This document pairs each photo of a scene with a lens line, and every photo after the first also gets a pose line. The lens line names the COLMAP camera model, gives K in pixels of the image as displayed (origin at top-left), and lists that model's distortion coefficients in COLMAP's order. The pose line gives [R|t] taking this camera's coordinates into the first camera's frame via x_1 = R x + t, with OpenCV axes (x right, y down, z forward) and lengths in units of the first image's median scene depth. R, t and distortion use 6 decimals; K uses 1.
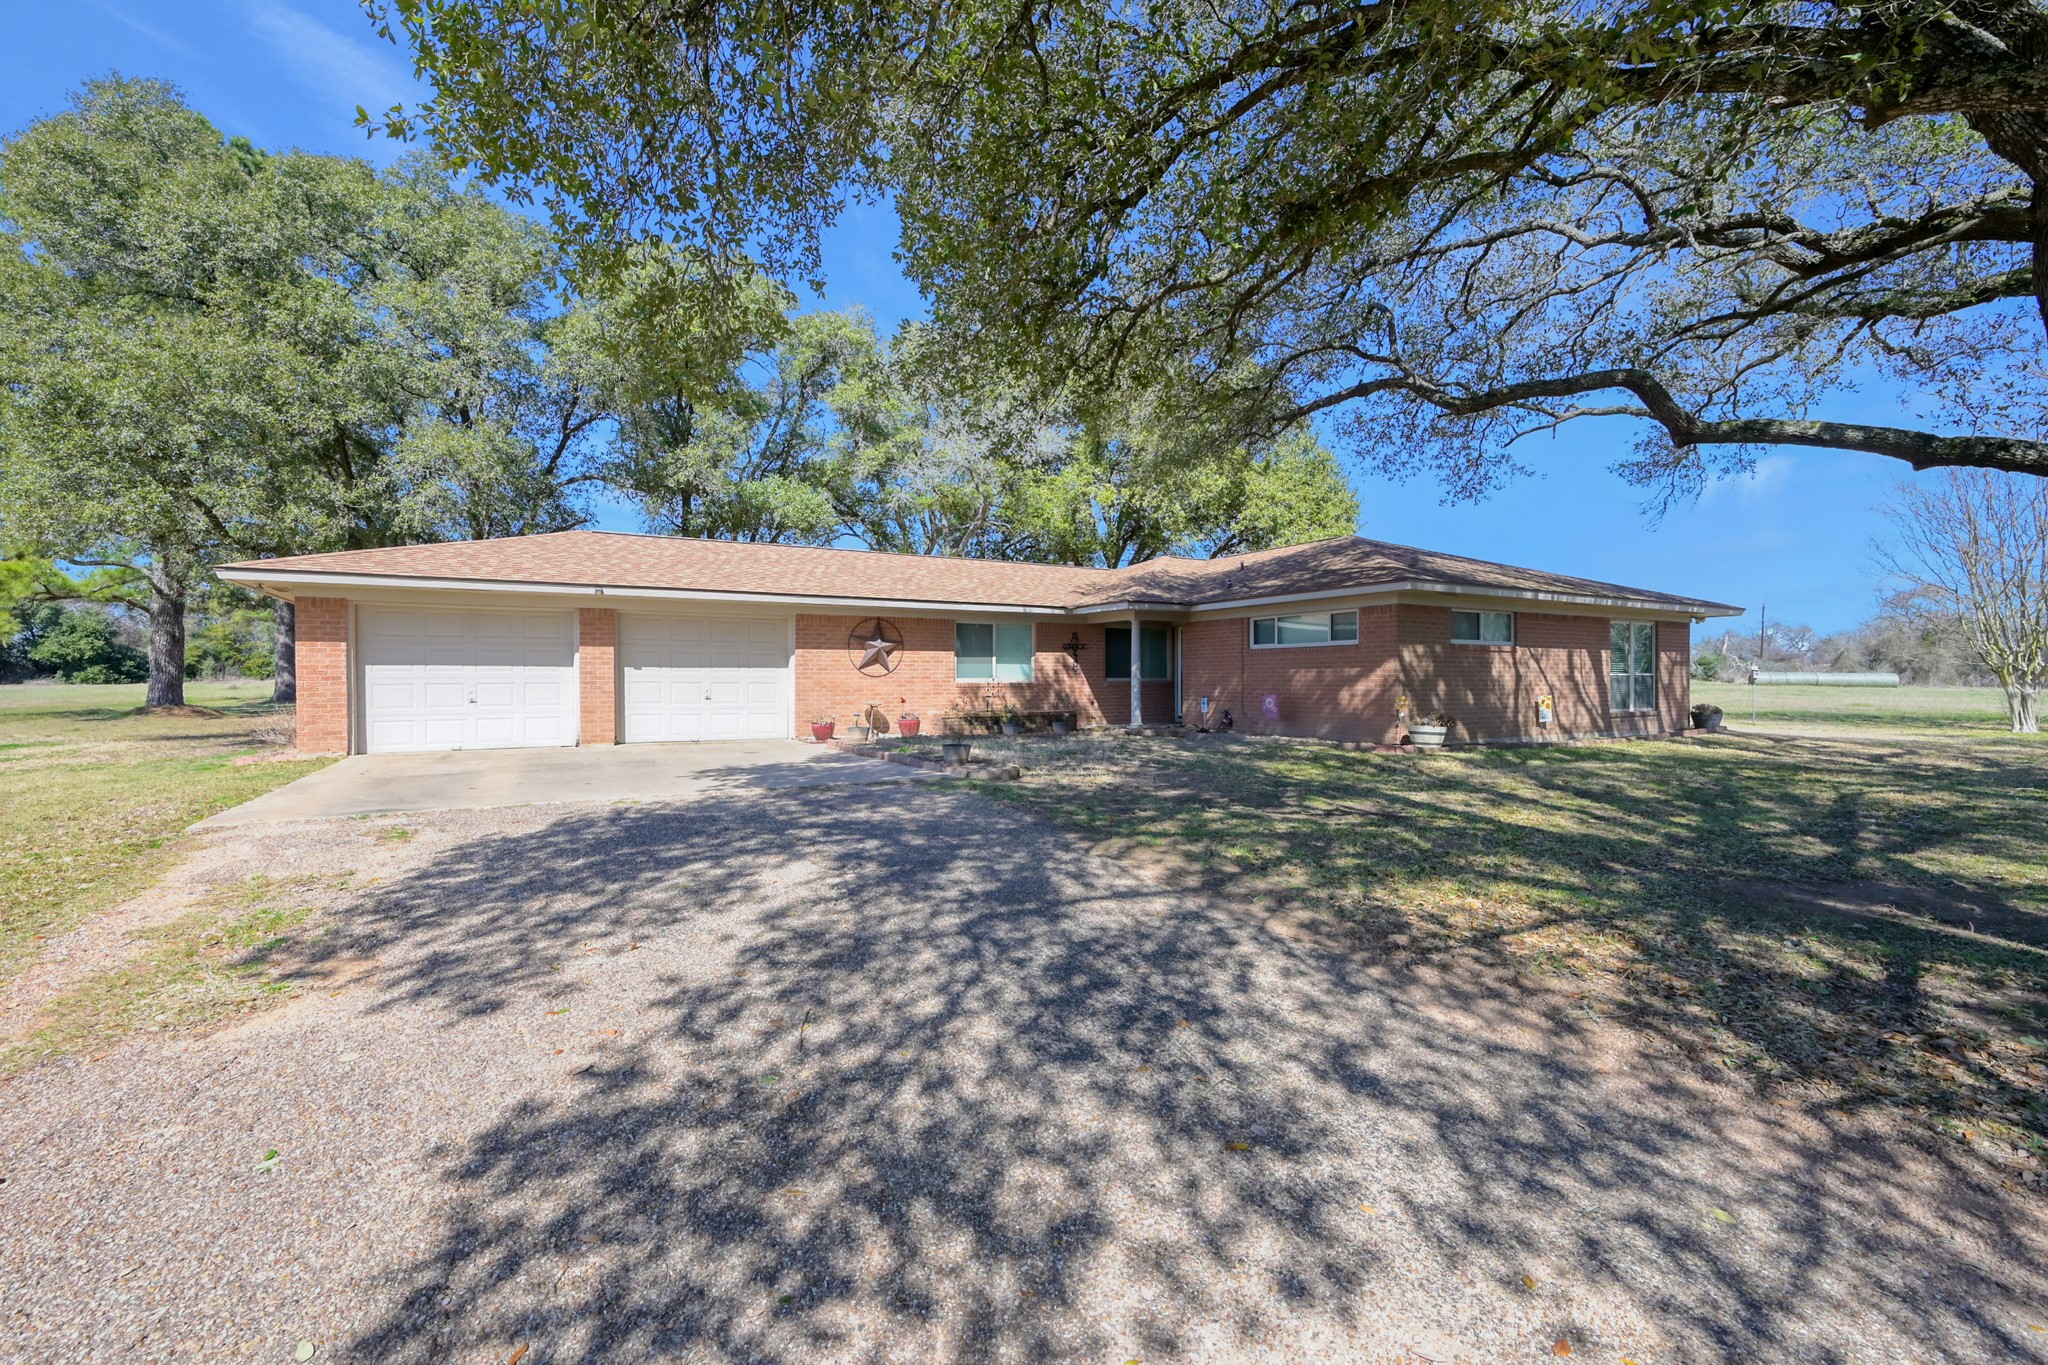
lens RADIAL K [[841.4, 0, 1030.5], [0, 841.4, 681.7], [0, 0, 1]] dist [0.001613, 0.000297]
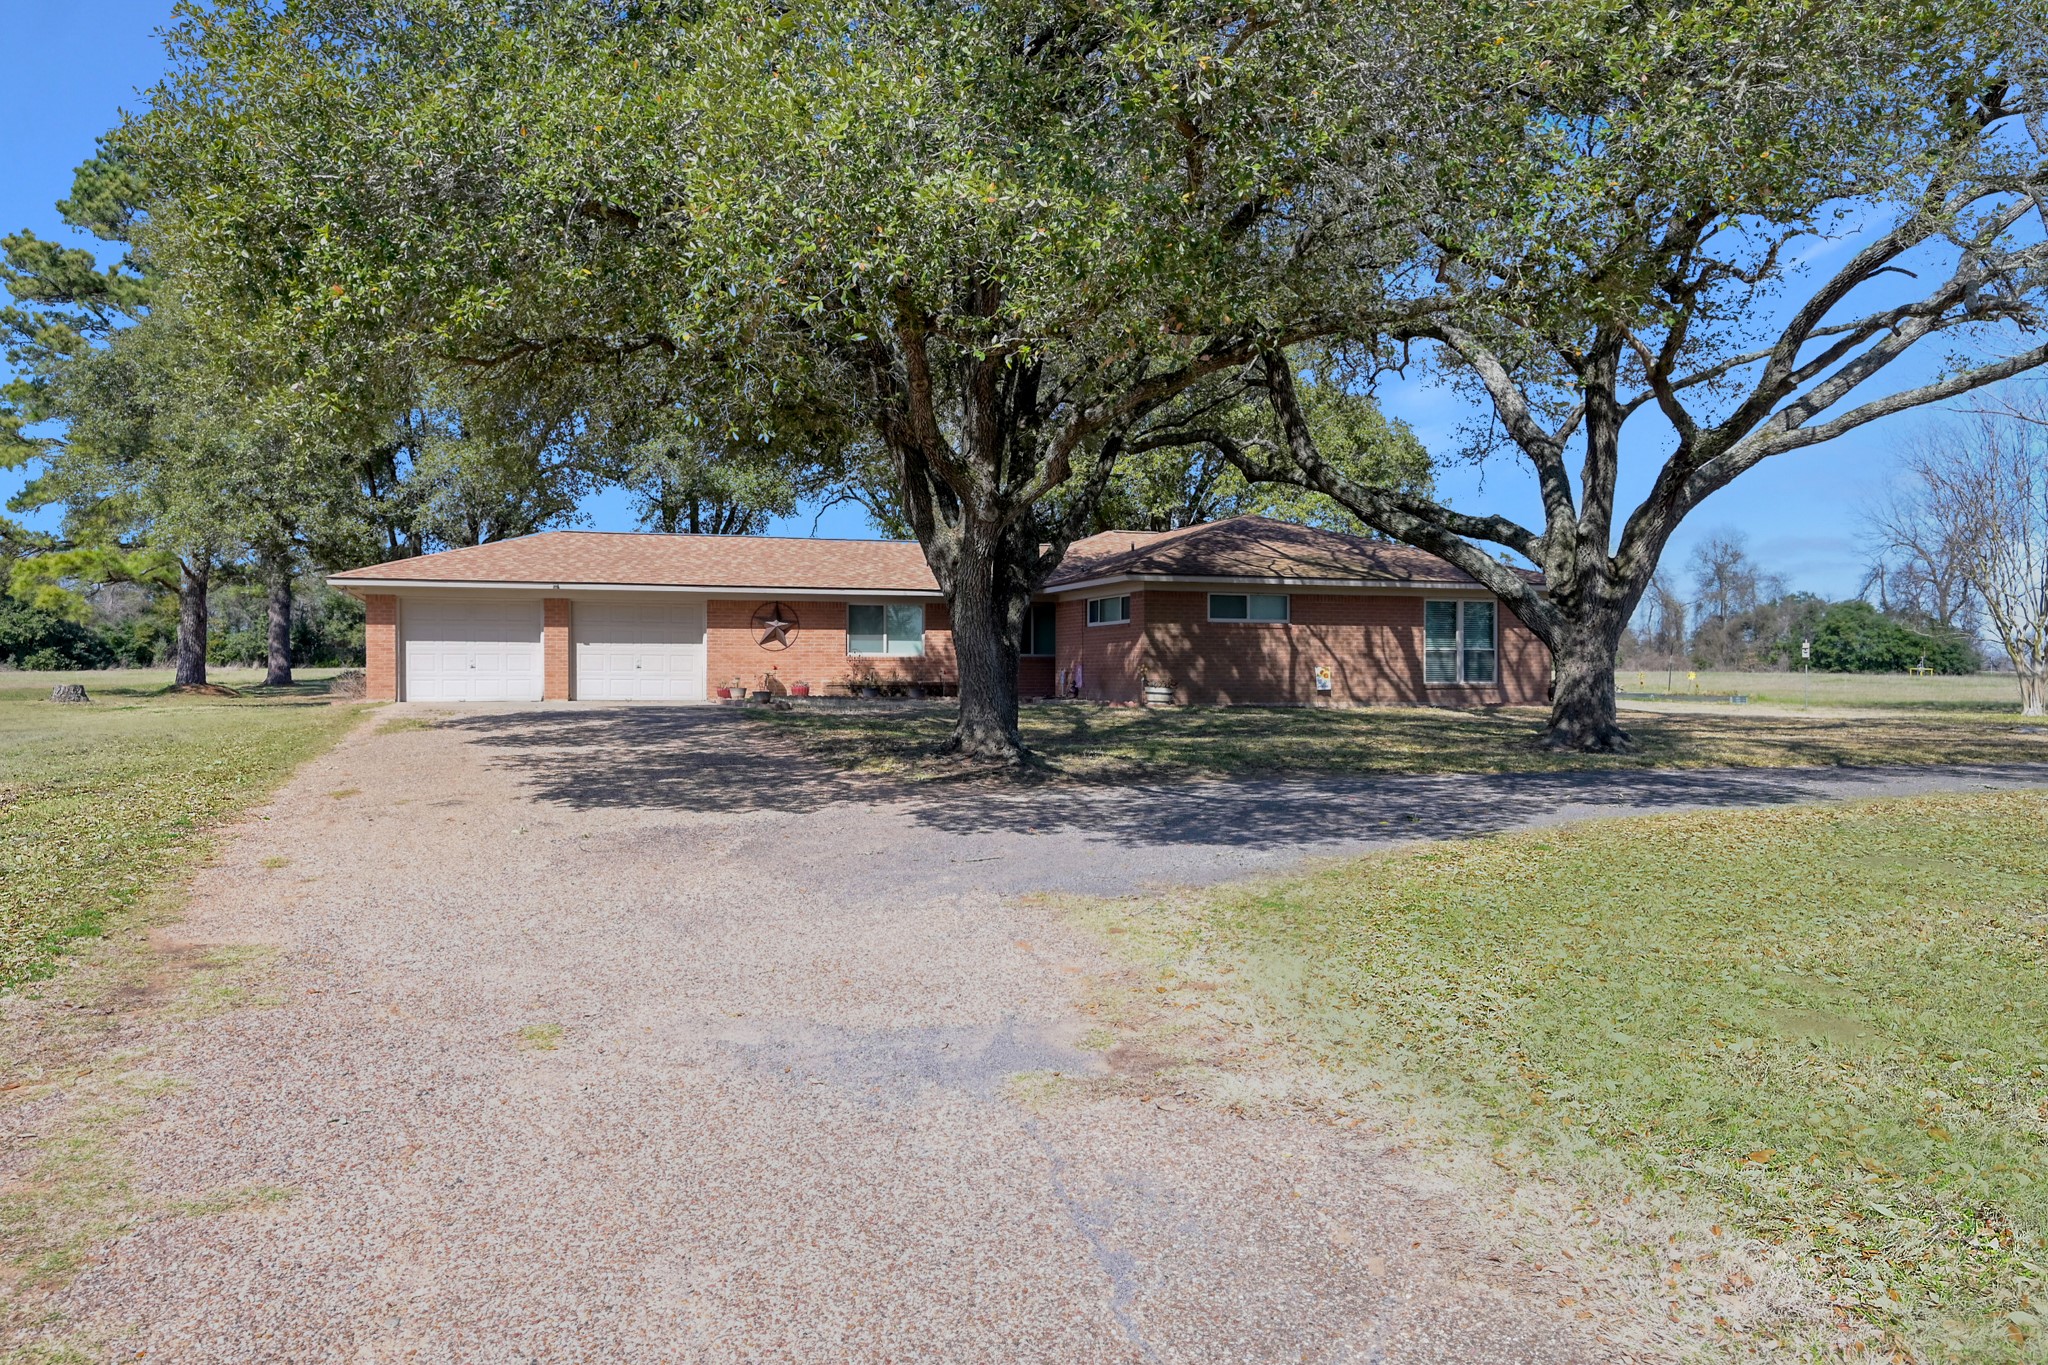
lens RADIAL K [[1419.1, 0, 1020.4], [0, 1419.1, 677.8], [0, 0, 1]] dist [0.007558, 0.003300]
pose [[0.978671, 0.005666, -0.205358, 0.566514], [-0.006071, 0.999981, -0.001342, 0.031570], [0.205346, 0.002561, 0.978686, -0.892181]]
